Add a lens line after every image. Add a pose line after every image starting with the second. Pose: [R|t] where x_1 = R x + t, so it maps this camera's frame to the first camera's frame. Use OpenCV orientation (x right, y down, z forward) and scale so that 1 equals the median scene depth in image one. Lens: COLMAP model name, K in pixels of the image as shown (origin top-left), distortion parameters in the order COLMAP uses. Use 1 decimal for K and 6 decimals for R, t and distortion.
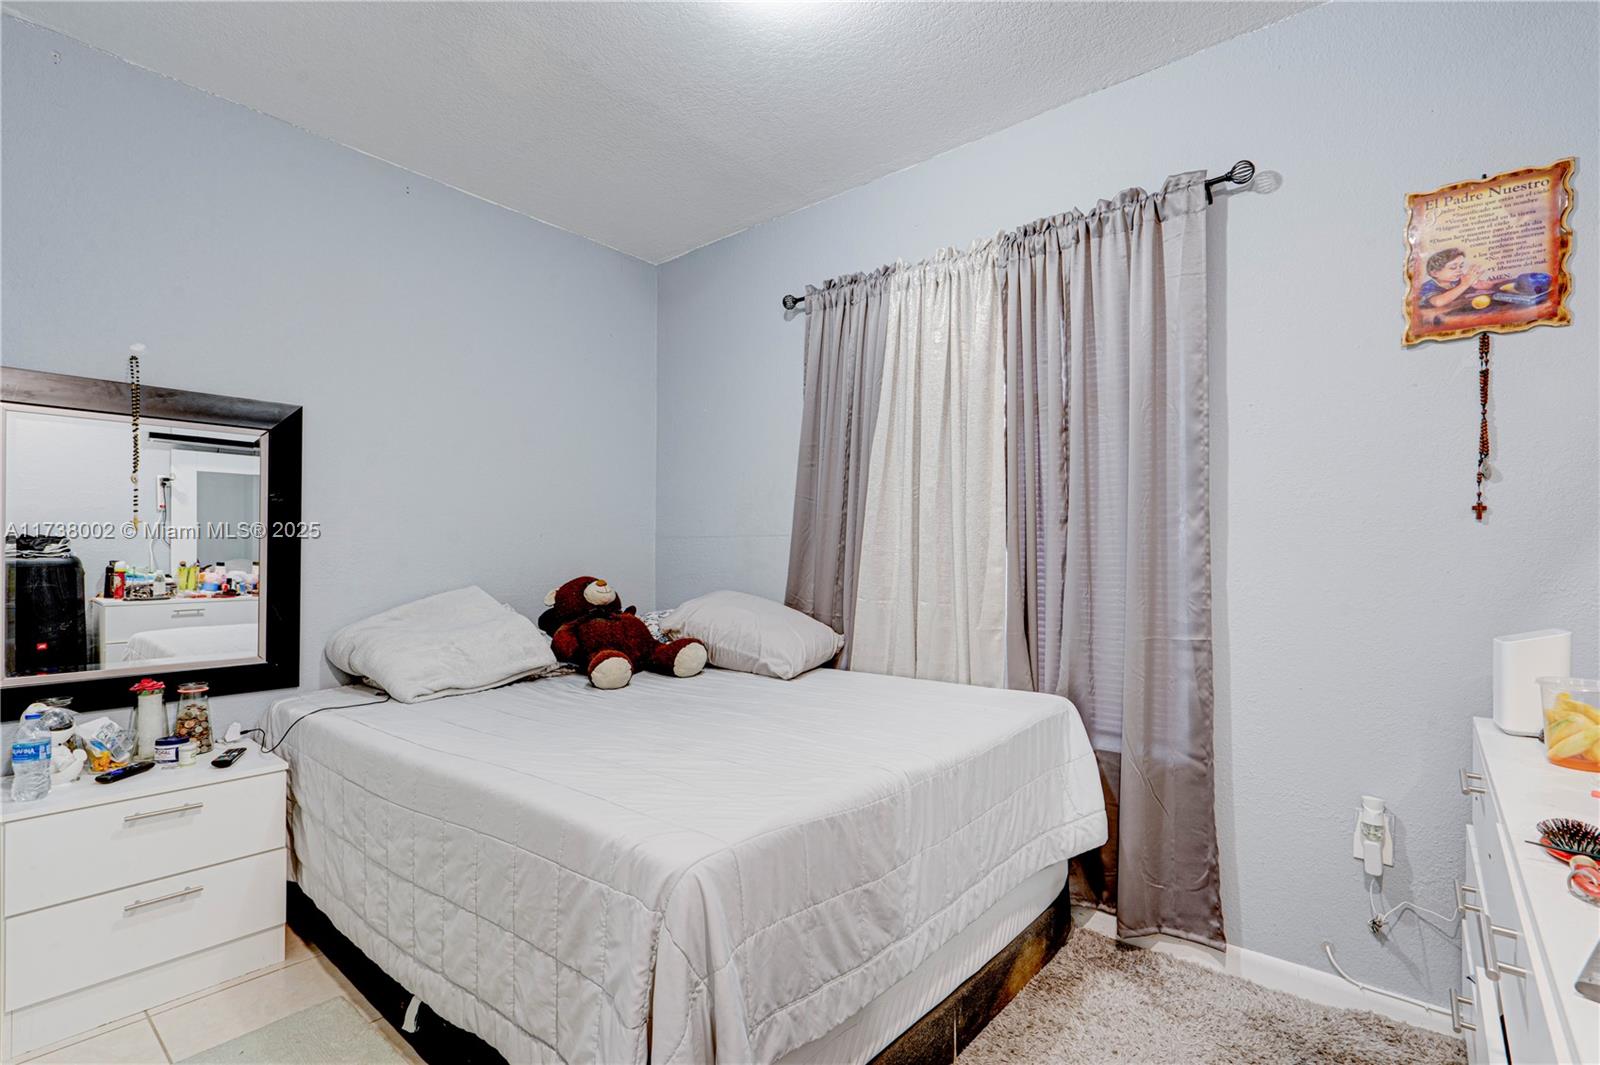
lens RADIAL K [[753.6, 0, 812.6], [0, 753.6, 553.0], [0, 0, 1]] dist [0.003773, 0.002194]
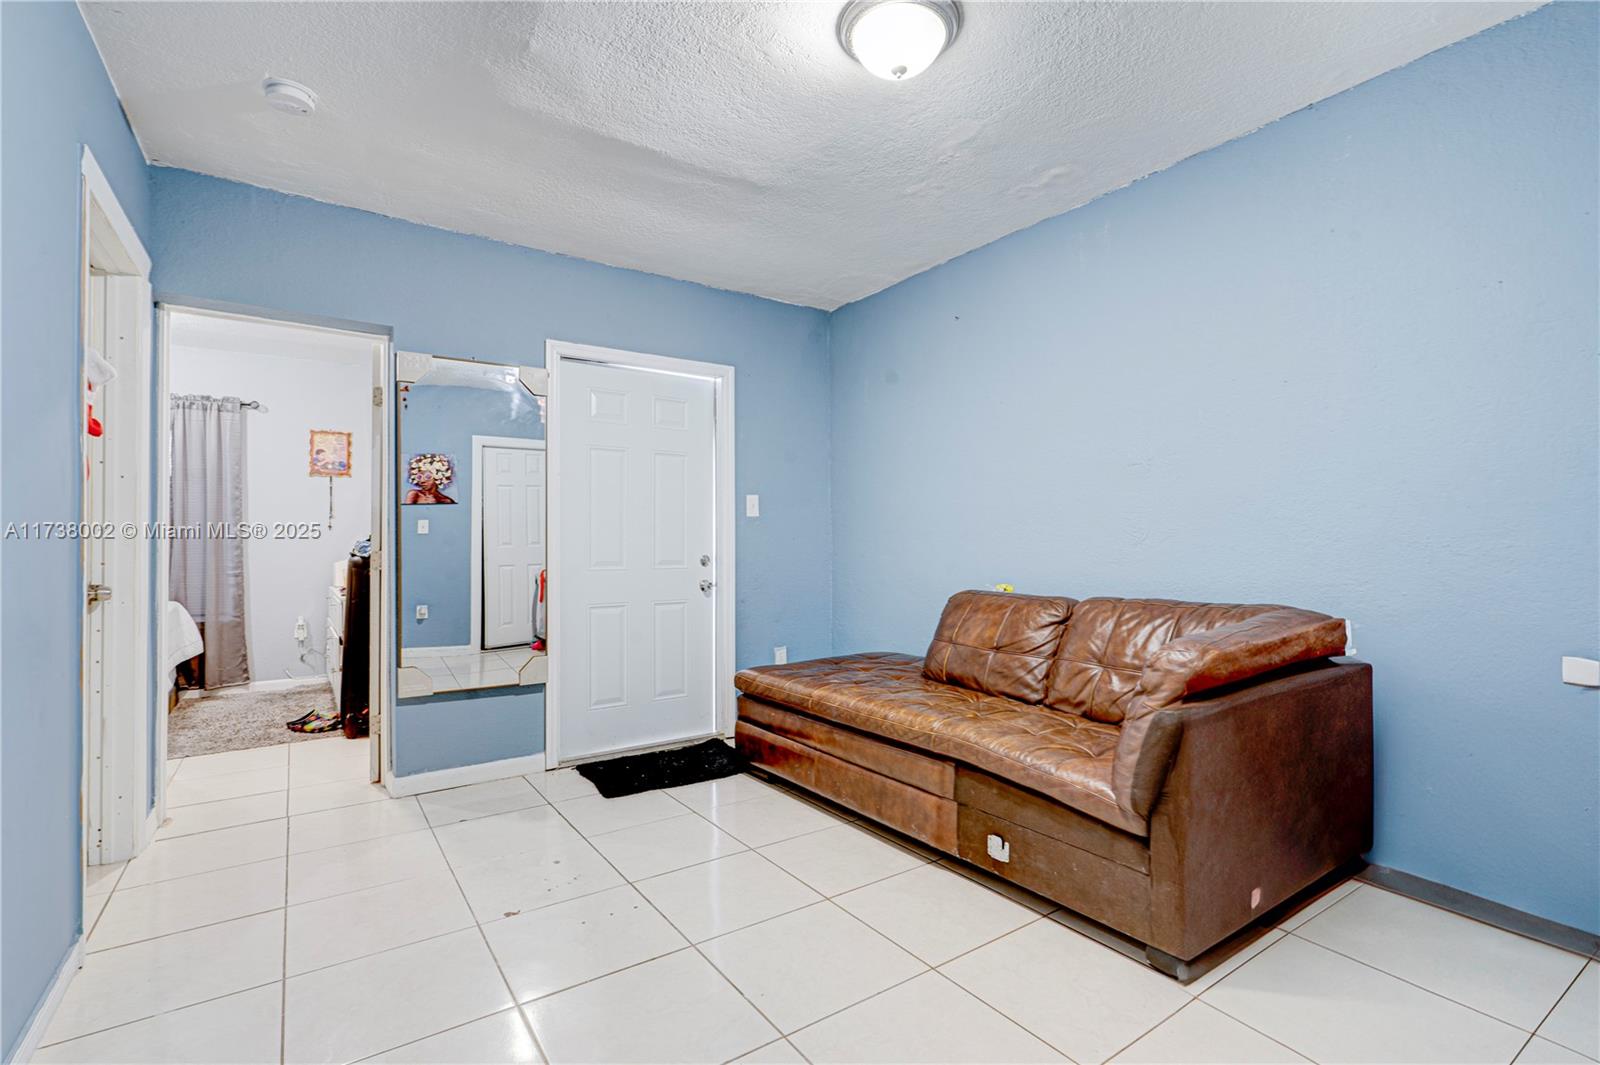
lens RADIAL K [[753.6, 0, 800.6], [0, 753.6, 547.8], [0, 0, 1]] dist [0.003773, 0.002194]
pose [[0.273398, -0.007485, 0.961872, -1.547000], [0.001903, 0.999972, 0.007241, 0.012615], [-0.961899, -0.000149, 0.273404, -1.682165]]
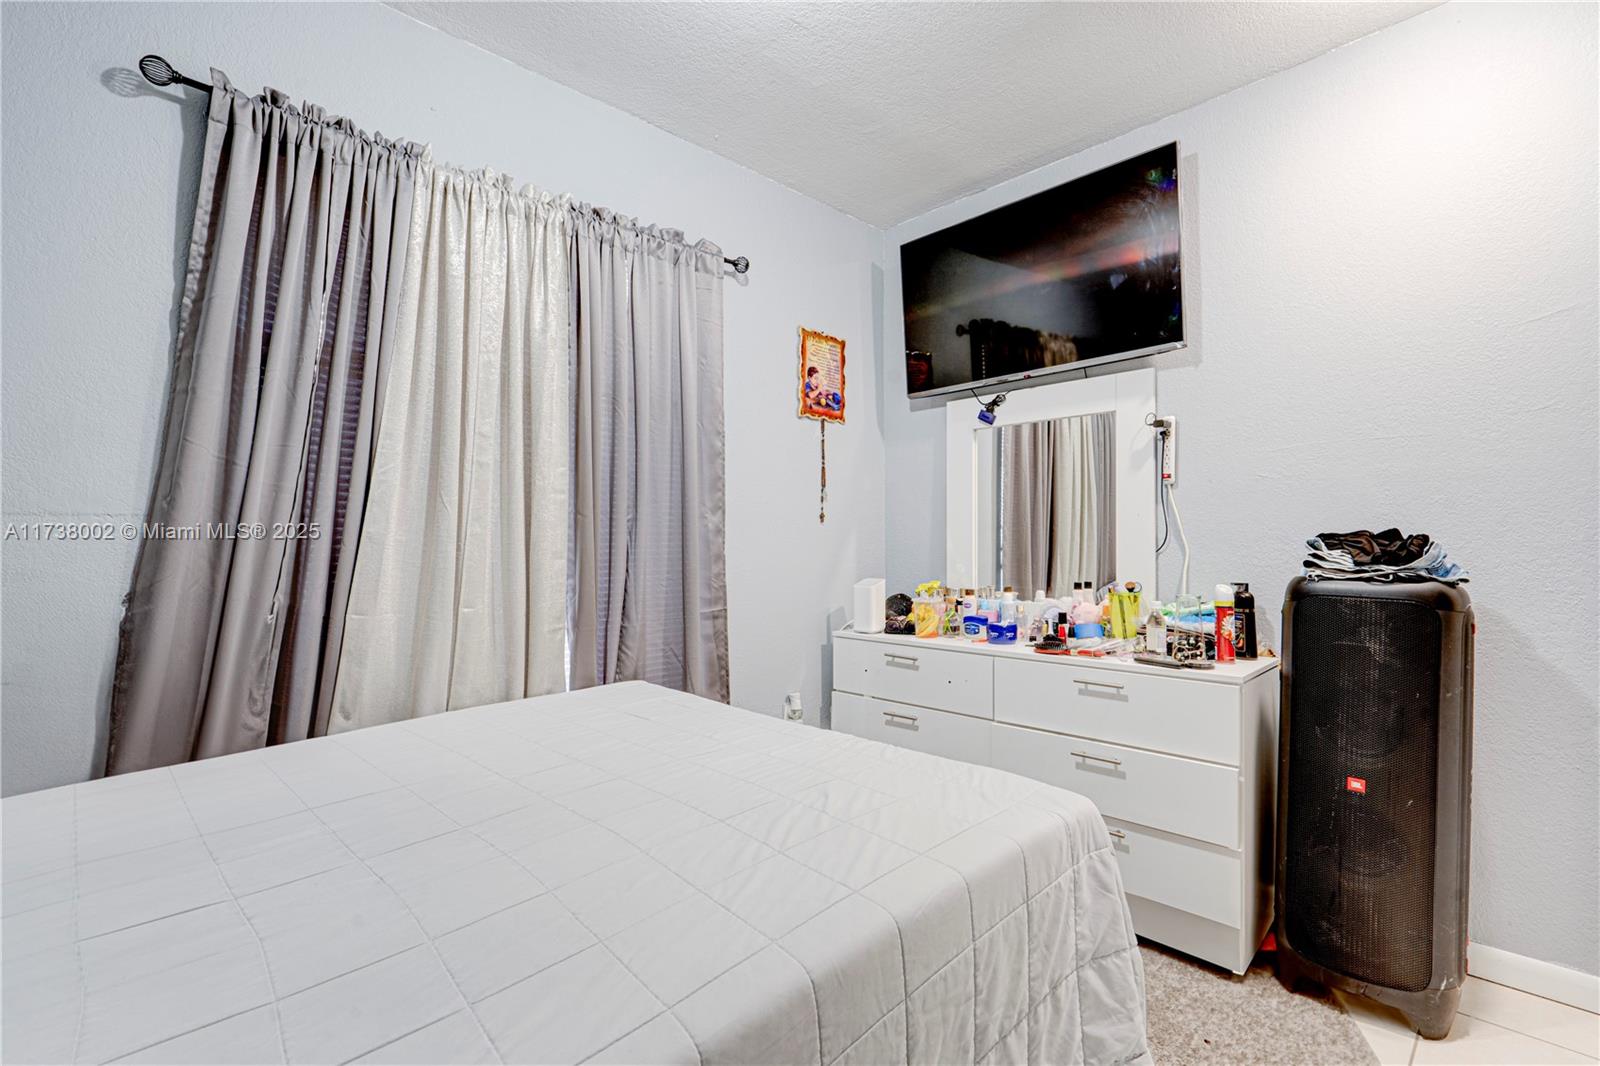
lens RADIAL K [[753.6, 0, 804.3], [0, 753.6, 537.2], [0, 0, 1]] dist [0.003773, 0.002194]
pose [[0.093971, -0.000107, 0.995575, -0.766876], [0.005053, 0.999987, -0.000370, -0.007650], [-0.995562, 0.005065, 0.093971, 0.745135]]
